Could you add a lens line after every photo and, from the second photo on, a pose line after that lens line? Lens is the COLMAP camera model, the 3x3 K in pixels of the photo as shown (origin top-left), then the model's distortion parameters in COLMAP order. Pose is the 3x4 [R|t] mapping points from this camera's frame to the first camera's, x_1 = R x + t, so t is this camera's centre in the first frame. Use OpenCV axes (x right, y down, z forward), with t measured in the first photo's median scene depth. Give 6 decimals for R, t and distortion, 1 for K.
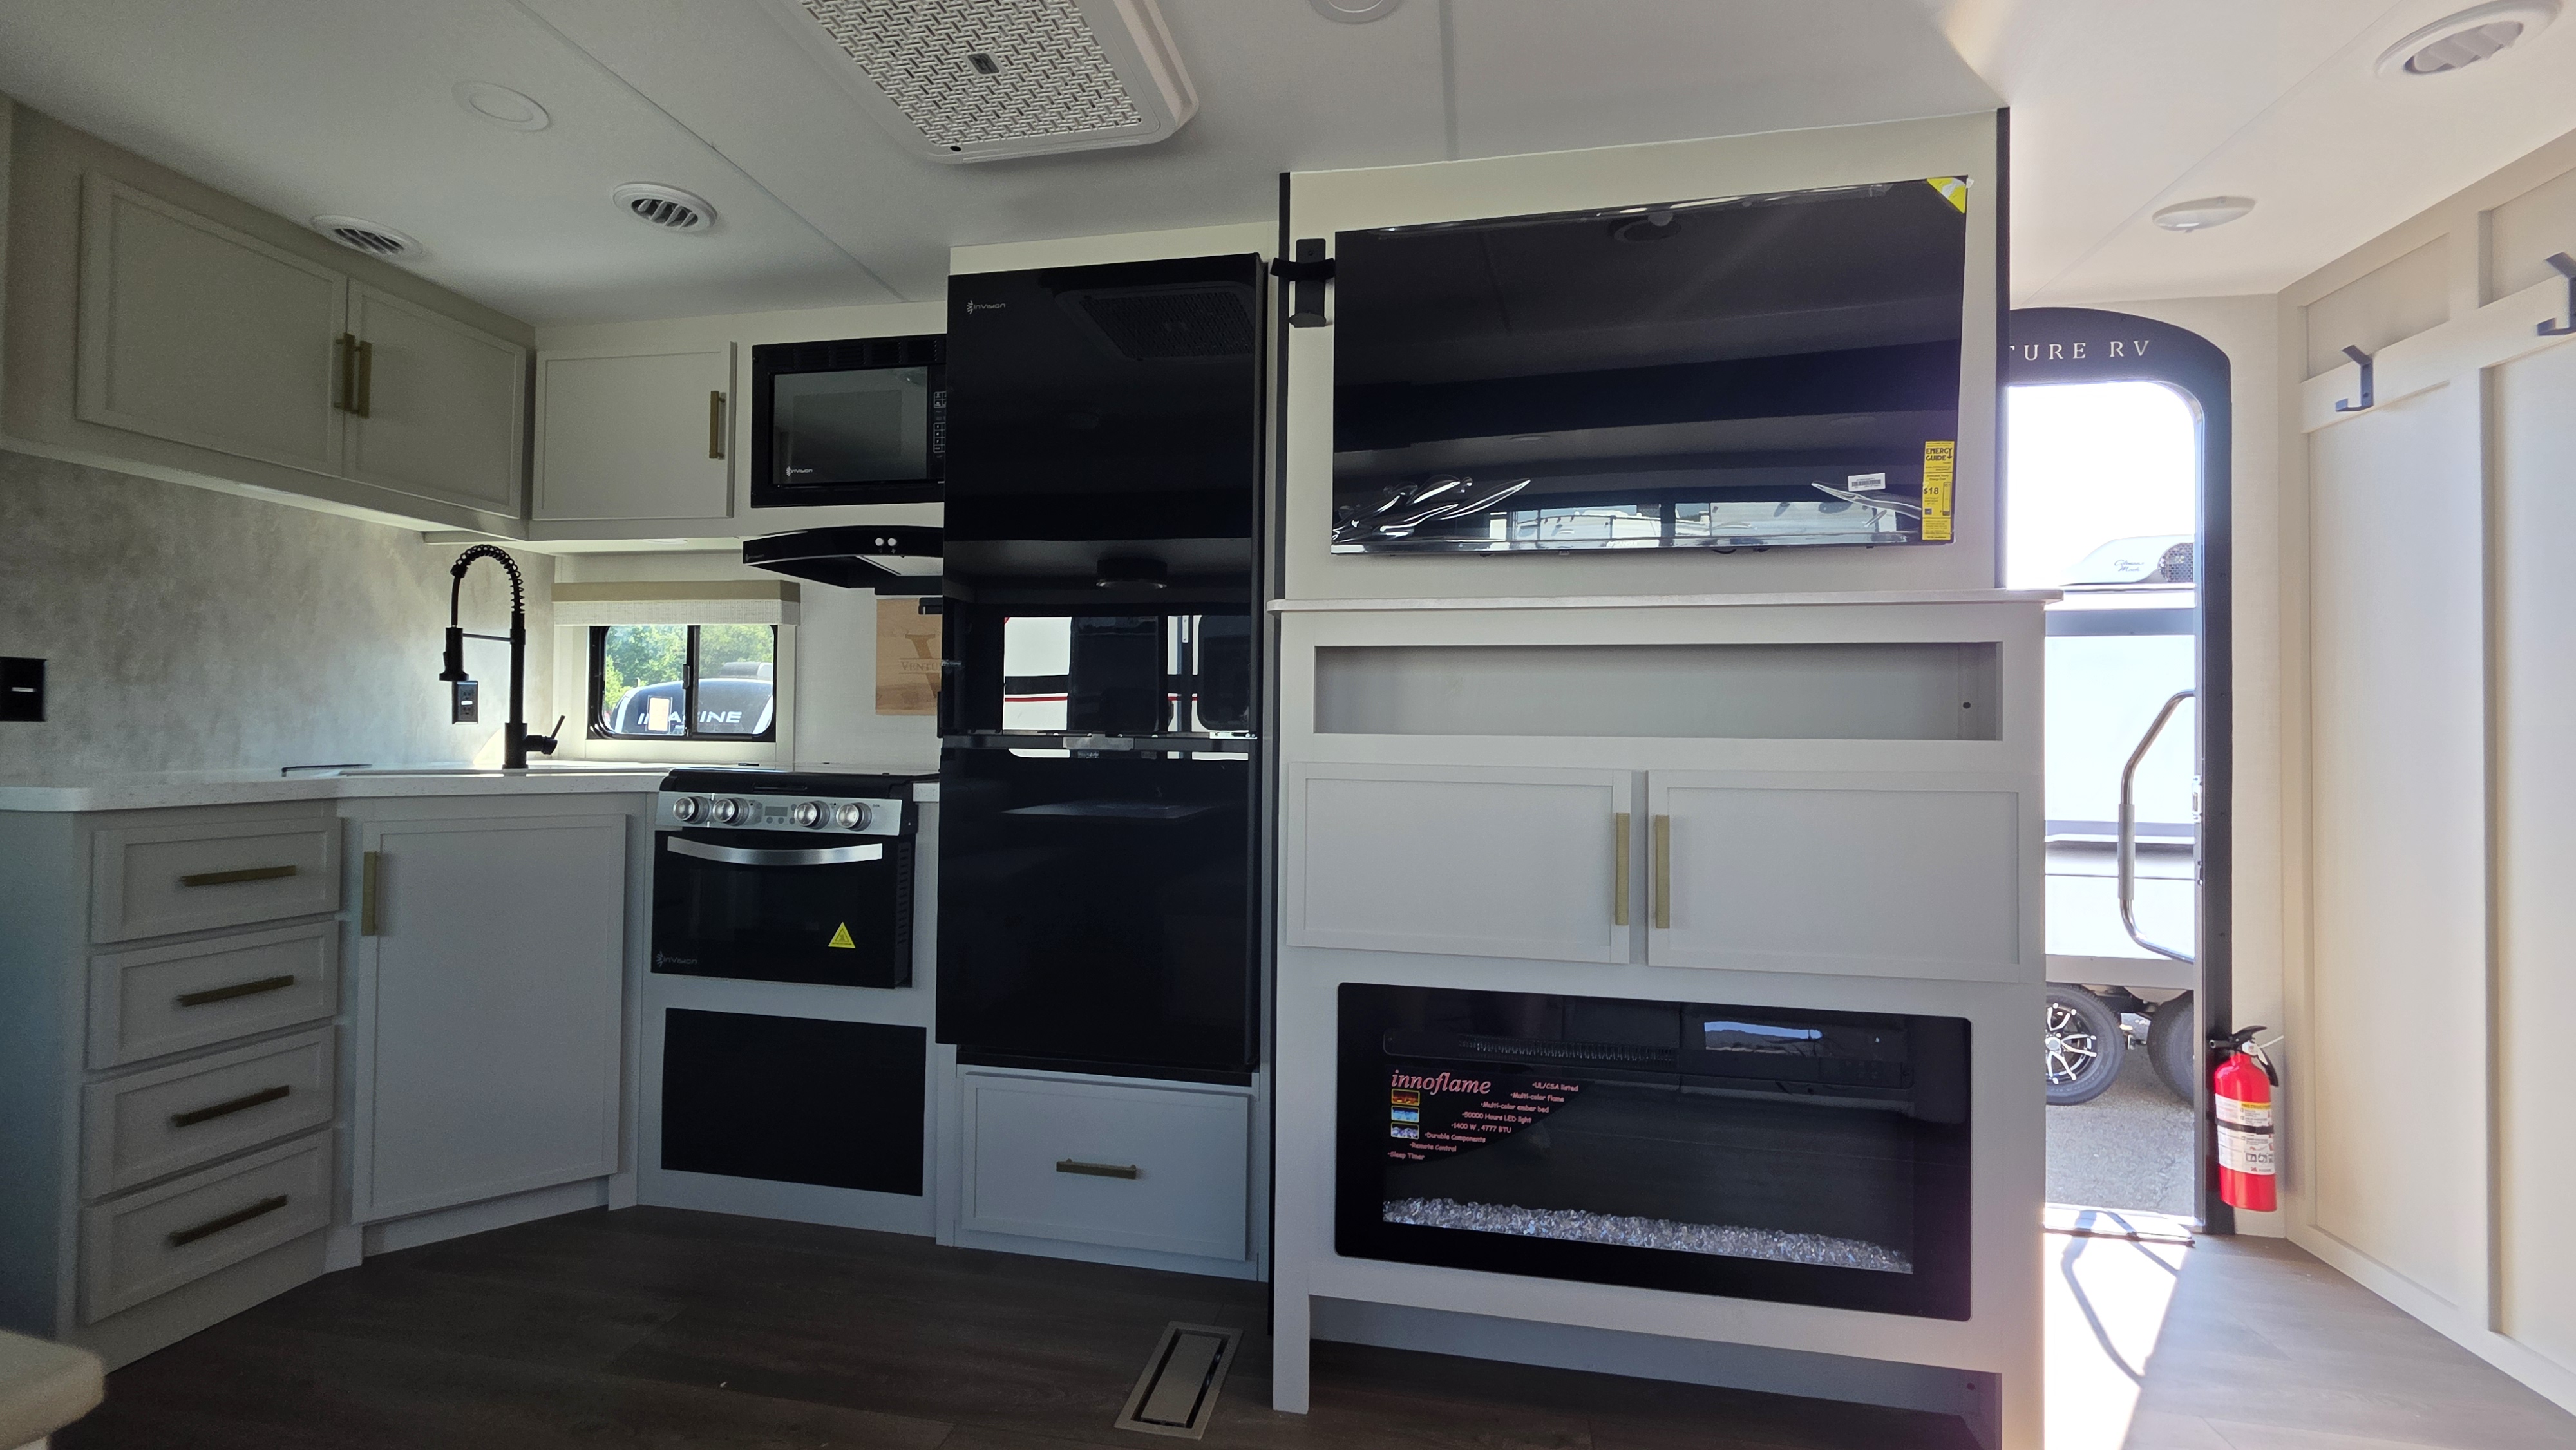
lens RADIAL K [[1043.3, 0, 1287.8], [0, 1043.3, 724.7], [0, 0, 1]] dist [0.000362, -0.000734]
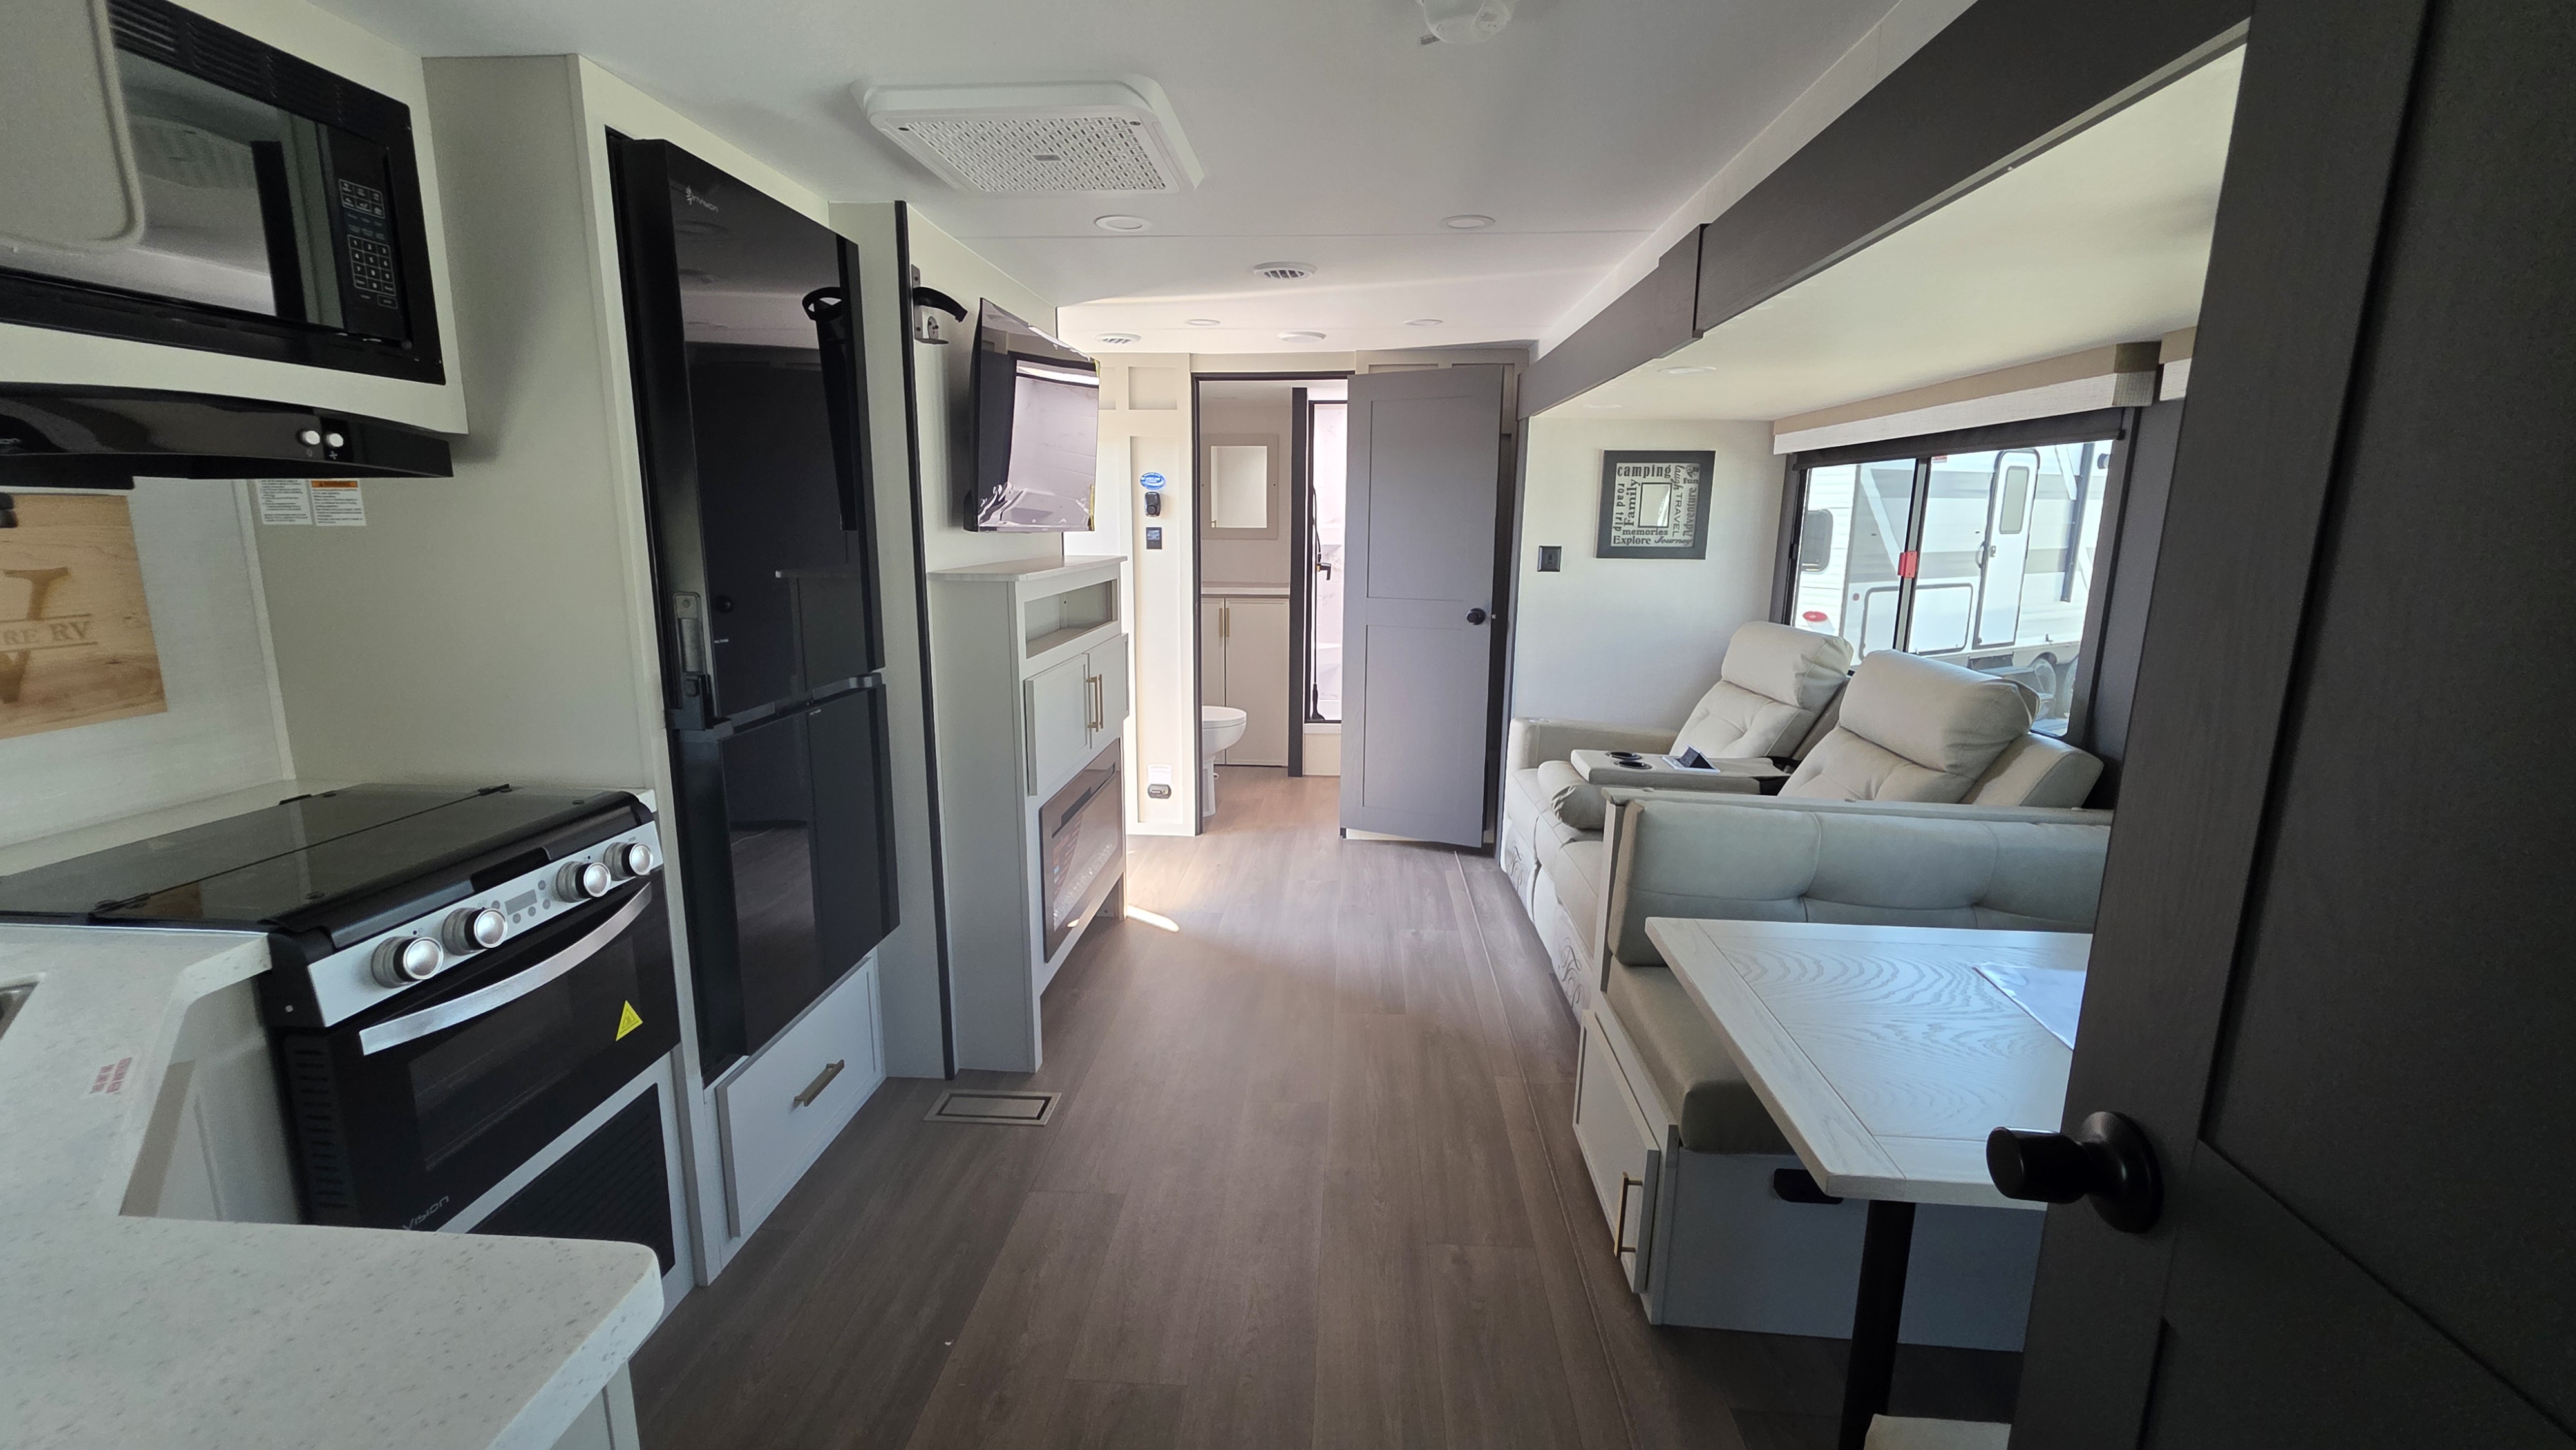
lens RADIAL K [[1043.3, 0, 1277.5], [0, 1043.3, 722.0], [0, 0, 1]] dist [0.000362, -0.000734]
pose [[-0.105804, -0.206652, 0.972677, -1.107157], [-0.016477, 0.978397, 0.206075, -0.160916], [-0.994250, 0.005777, -0.106924, 0.582937]]
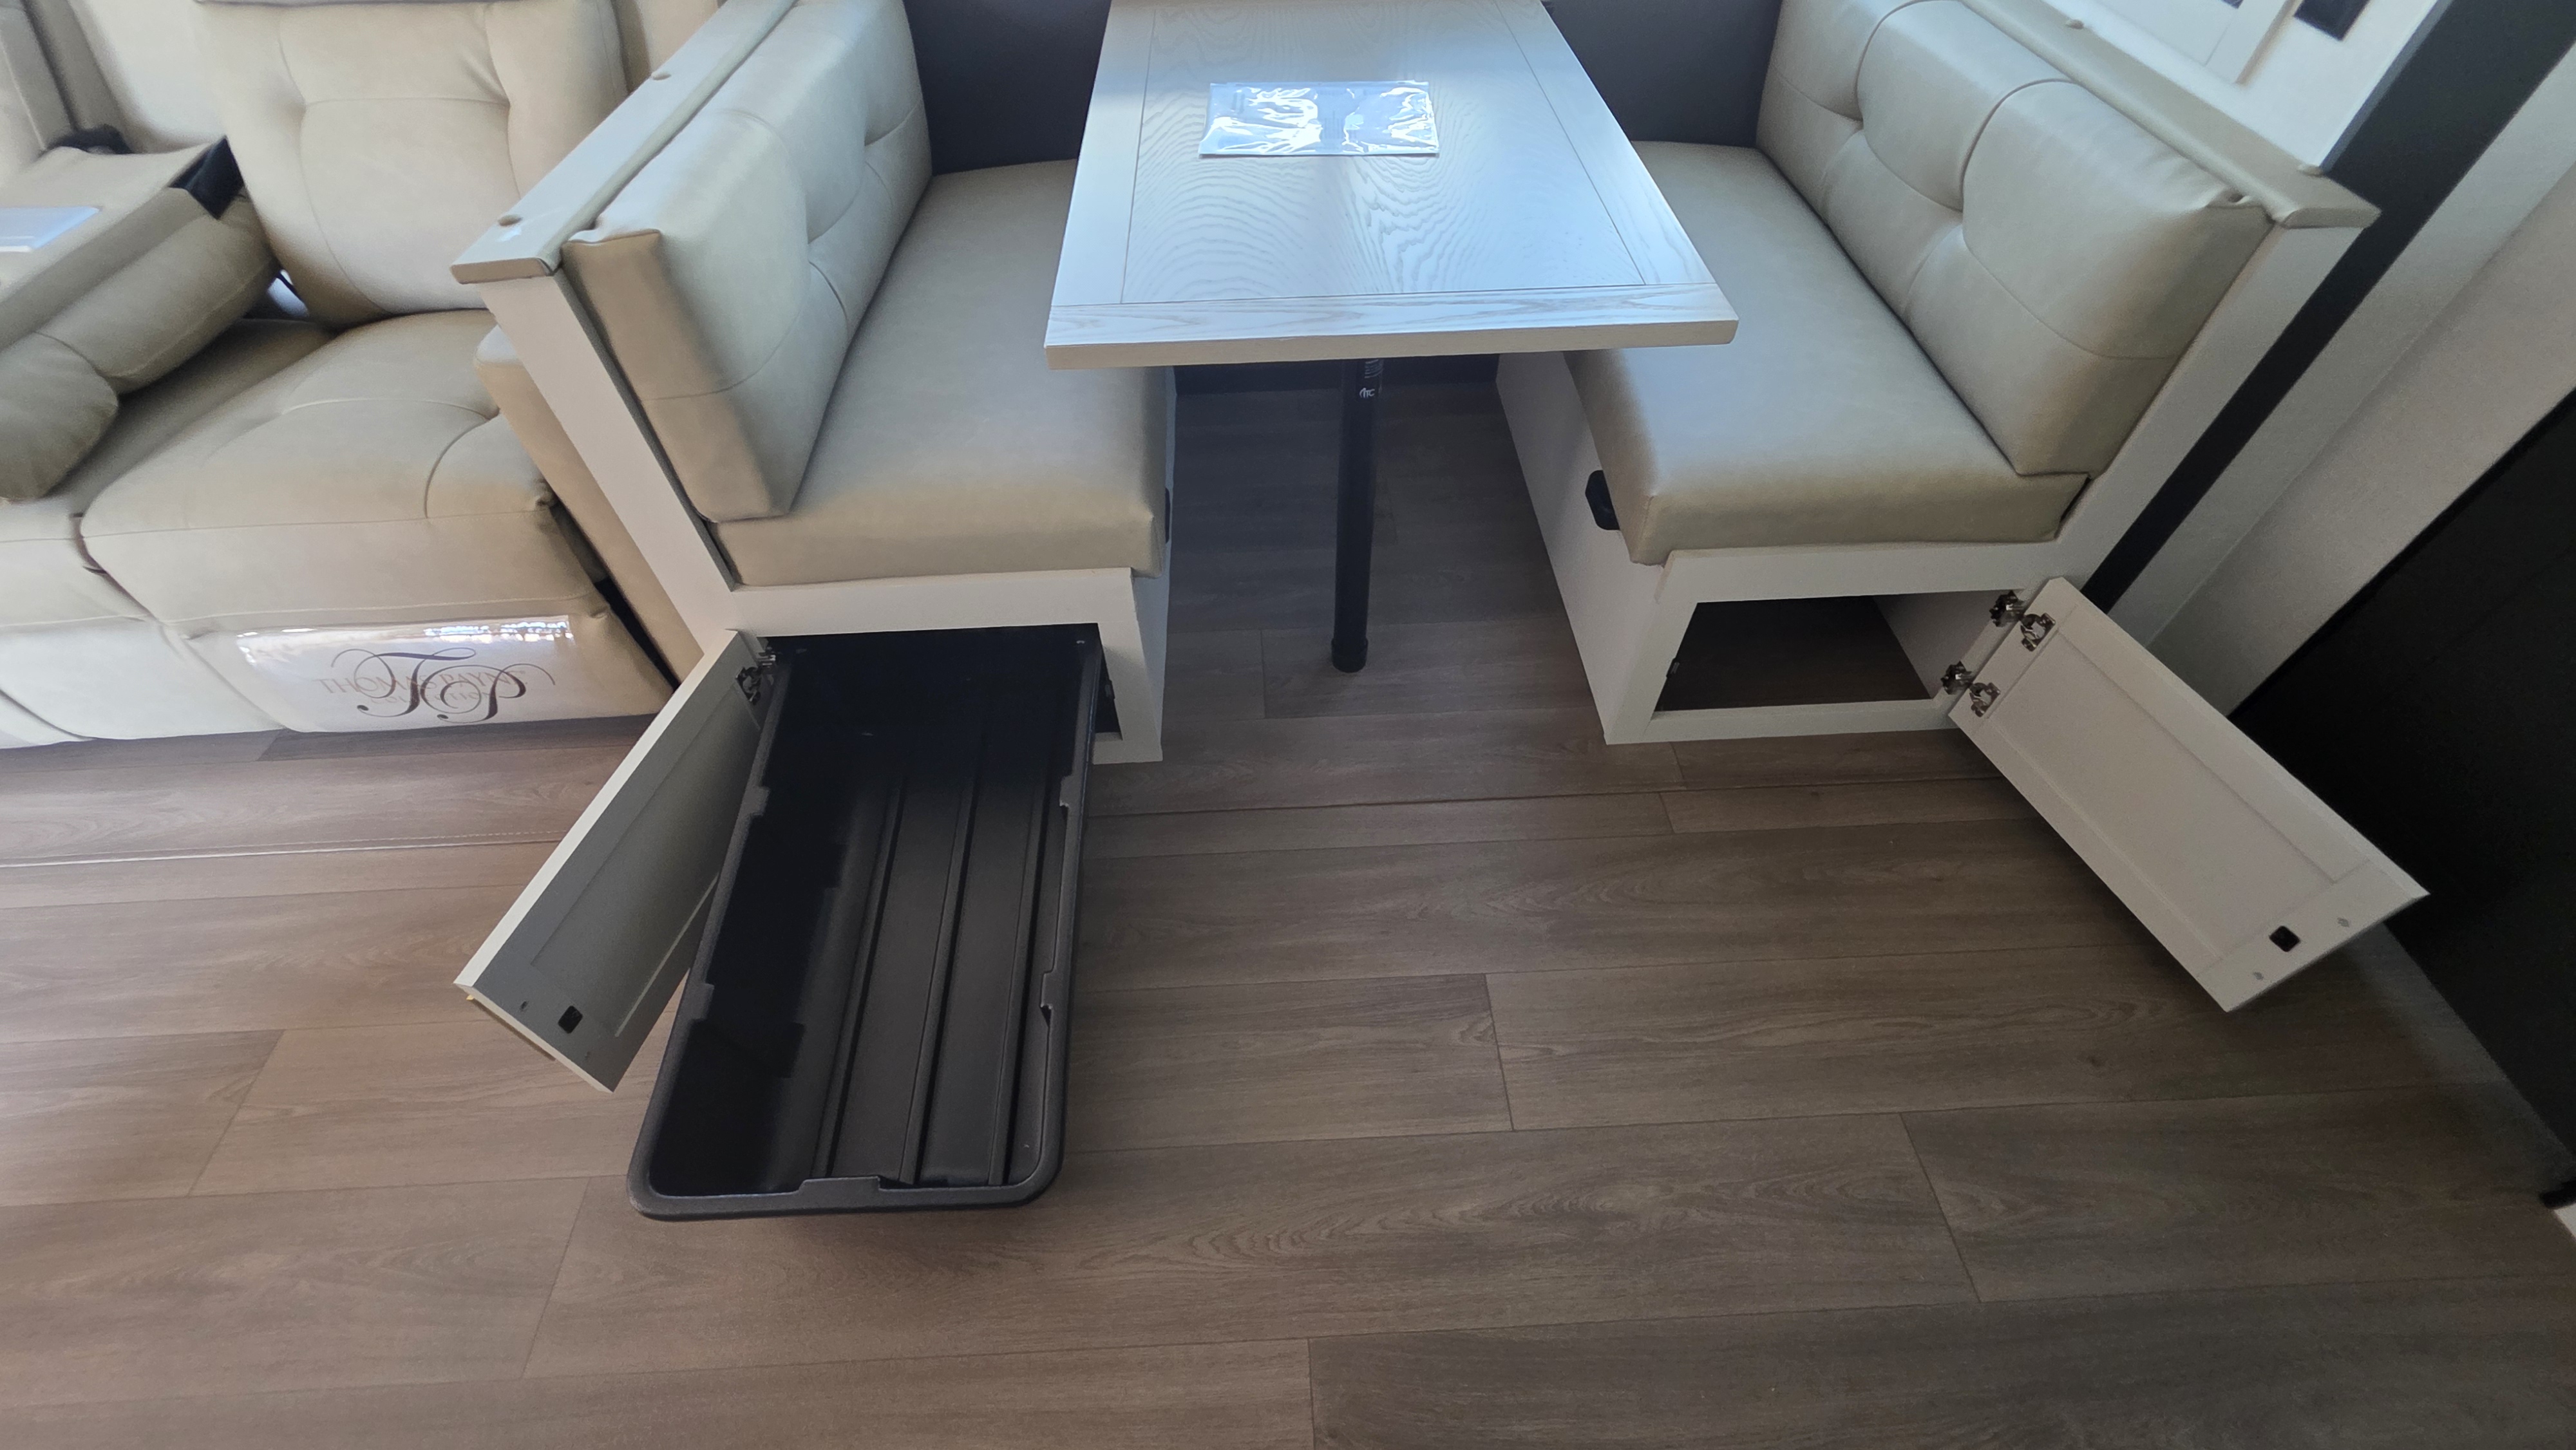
lens RADIAL K [[1043.3, 0, 1266.8], [0, 1043.3, 720.0], [0, 0, 1]] dist [0.000362, -0.000734]
pose [[-0.974904, 0.171502, -0.141945, -0.427481], [0.002875, 0.647246, 0.762276, -0.107740], [0.222605, 0.742738, -0.631496, 0.660704]]
